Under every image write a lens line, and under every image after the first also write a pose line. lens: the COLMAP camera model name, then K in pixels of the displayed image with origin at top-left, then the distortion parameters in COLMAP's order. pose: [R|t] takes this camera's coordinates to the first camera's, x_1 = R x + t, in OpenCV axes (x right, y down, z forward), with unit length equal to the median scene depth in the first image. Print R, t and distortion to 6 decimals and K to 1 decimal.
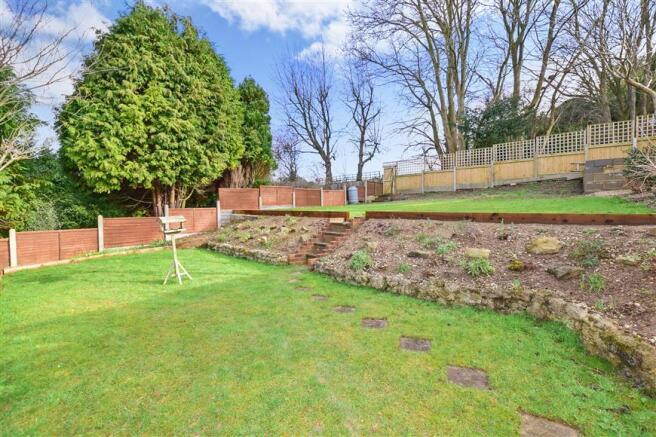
lens RADIAL K [[300.9, 0, 327.8], [0, 300.9, 217.0], [0, 0, 1]] dist [-0.028118, 0.000398]
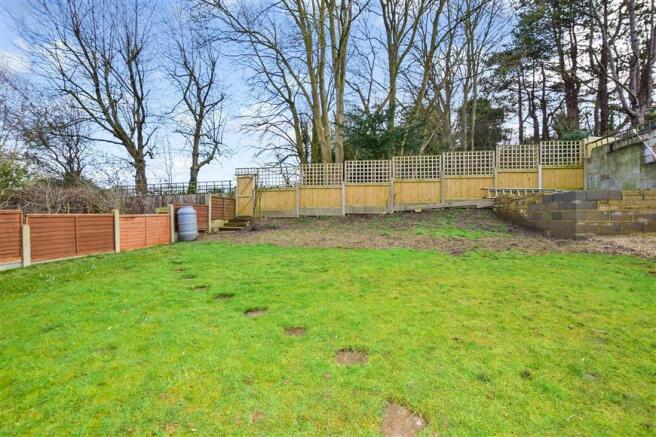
lens RADIAL K [[300.9, 0, 328.3], [0, 300.9, 217.7], [0, 0, 1]] dist [-0.028118, 0.000398]
pose [[0.850573, 0.005917, 0.525824, 0.010182], [0.008231, 0.999664, -0.024563, -0.042417], [-0.525793, 0.025221, 0.850239, 0.262698]]
